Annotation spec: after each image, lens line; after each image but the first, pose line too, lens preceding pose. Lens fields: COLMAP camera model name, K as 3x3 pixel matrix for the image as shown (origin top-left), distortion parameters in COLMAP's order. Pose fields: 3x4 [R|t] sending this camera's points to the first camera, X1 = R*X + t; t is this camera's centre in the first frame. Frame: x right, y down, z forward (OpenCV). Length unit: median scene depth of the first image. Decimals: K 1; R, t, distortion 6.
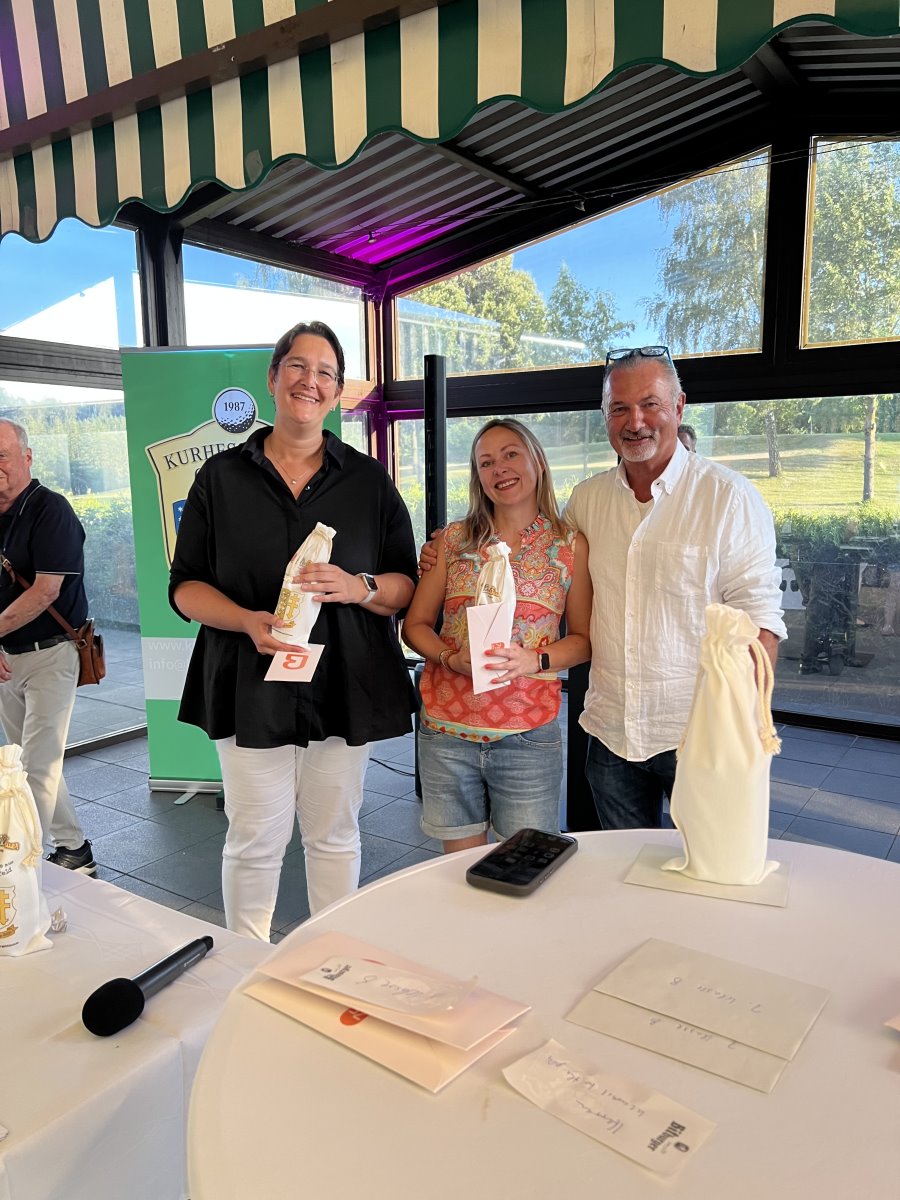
lens RADIAL K [[908.6, 0, 457.8], [0, 908.6, 608.7], [0, 0, 1]] dist [0.028570, -0.029245]
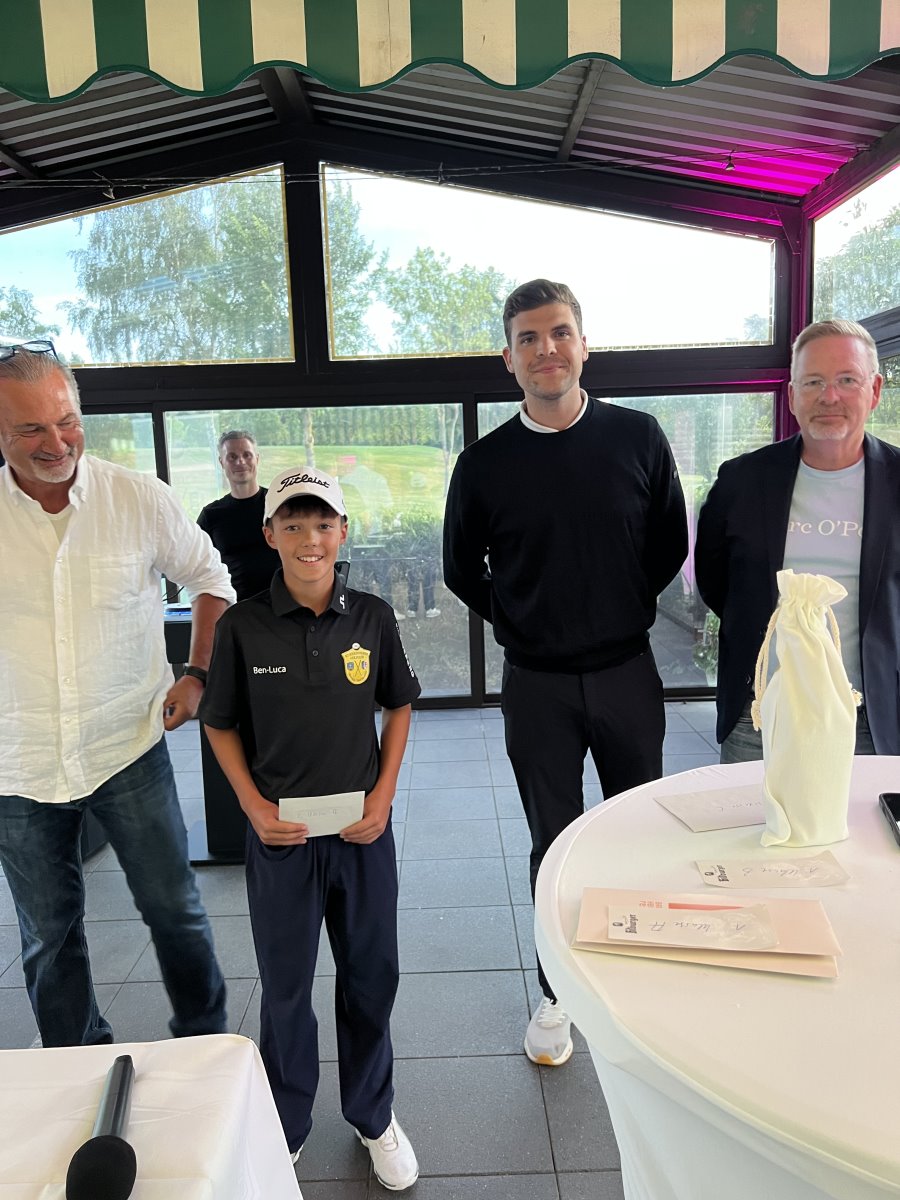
lens RADIAL K [[908.6, 0, 460.4], [0, 908.6, 606.9], [0, 0, 1]] dist [0.028570, -0.029245]
pose [[0.821663, -0.102723, 0.560641, -0.126642], [0.111830, 0.993562, 0.018149, -0.001400], [-0.558895, 0.047784, 0.827860, 0.050052]]
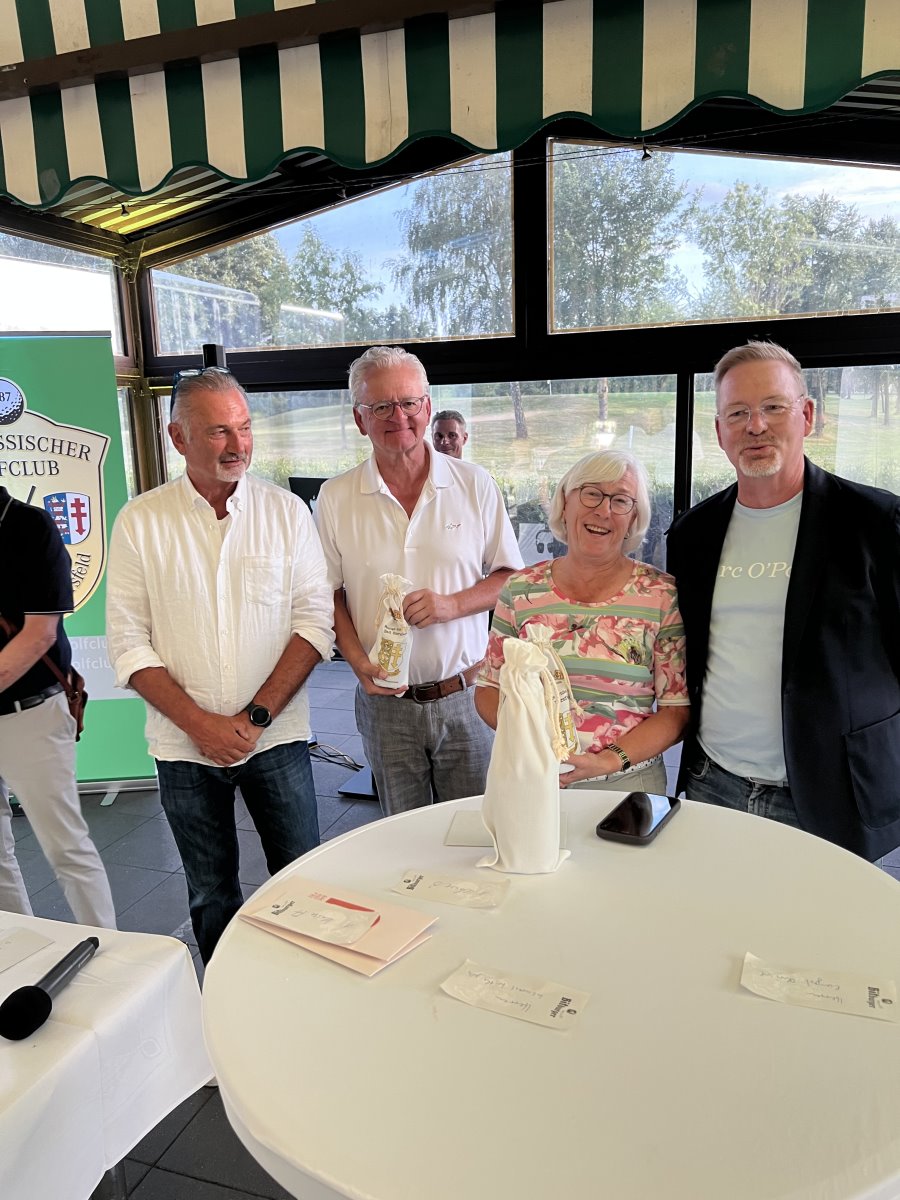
lens RADIAL K [[908.6, 0, 456.8], [0, 908.6, 607.7], [0, 0, 1]] dist [0.028570, -0.029245]
pose [[0.965196, -0.067501, 0.252665, -0.030521], [0.056774, 0.997158, 0.049515, -0.017324], [-0.255289, -0.033447, 0.966286, -0.041939]]
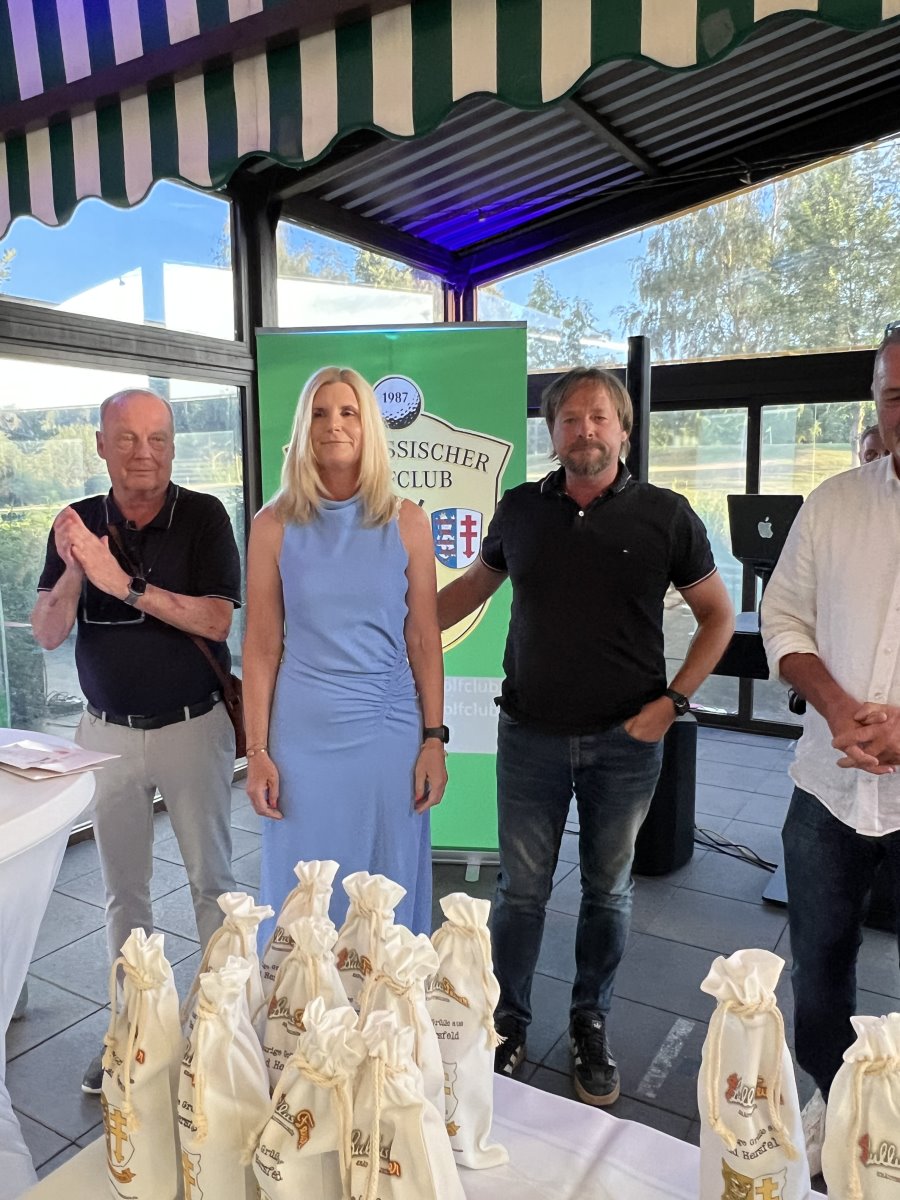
lens RADIAL K [[908.6, 0, 448.3], [0, 908.6, 593.0], [0, 0, 1]] dist [0.028570, -0.029245]
pose [[0.998870, -0.005782, 0.047179, -0.185366], [0.007065, 0.999608, -0.027084, -0.014745], [-0.047004, 0.027387, 0.998519, 0.128114]]
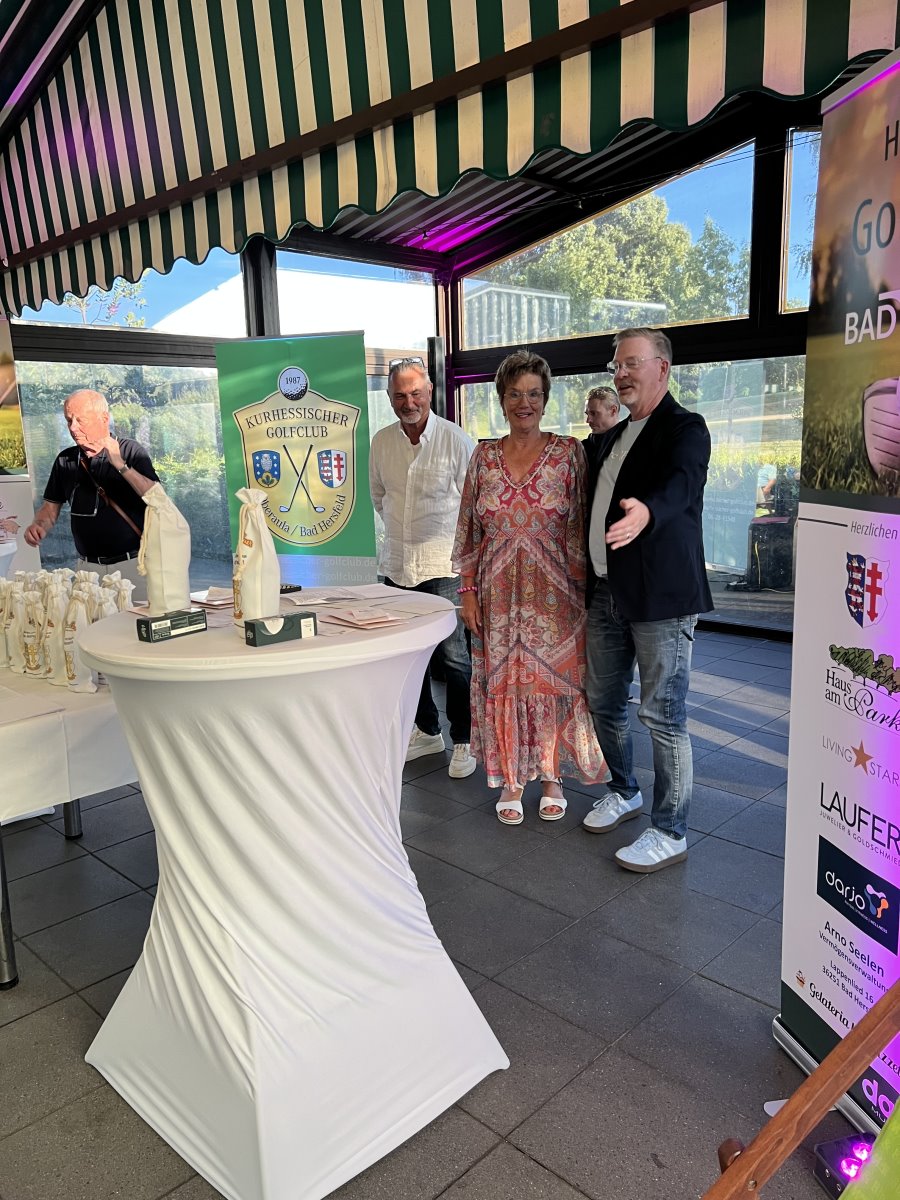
lens RADIAL K [[908.6, 0, 453.1], [0, 908.6, 608.7], [0, 0, 1]] dist [0.028570, -0.029245]
pose [[0.982841, 0.018247, -0.183548, 0.189035], [-0.010419, 0.998998, 0.043523, 0.042668], [0.184158, -0.040864, 0.982047, -0.231670]]
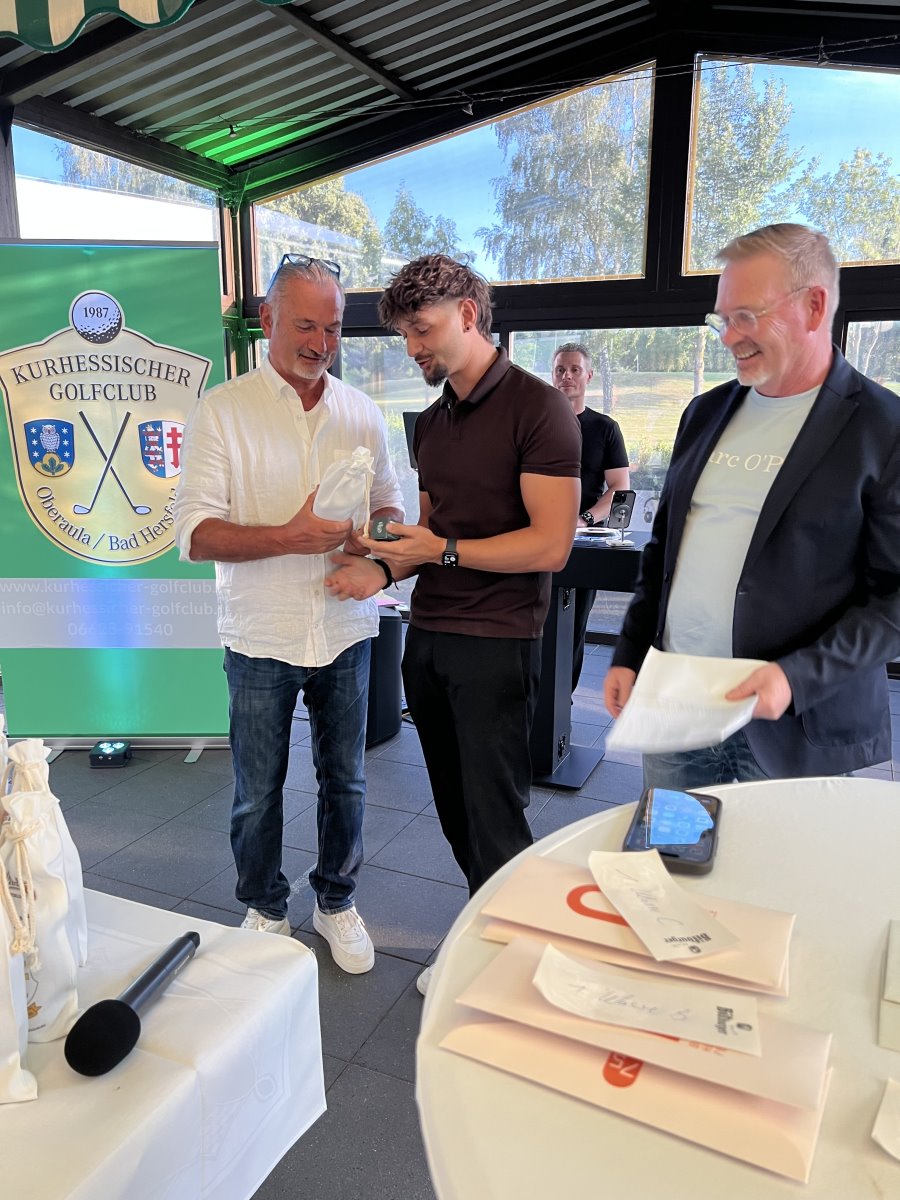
lens RADIAL K [[908.6, 0, 455.3], [0, 908.6, 602.6], [0, 0, 1]] dist [0.028570, -0.029245]
pose [[0.984168, -0.024020, 0.175605, -0.051724], [0.012933, 0.997865, 0.064011, 0.003504], [-0.176768, -0.060727, 0.982377, 0.047285]]
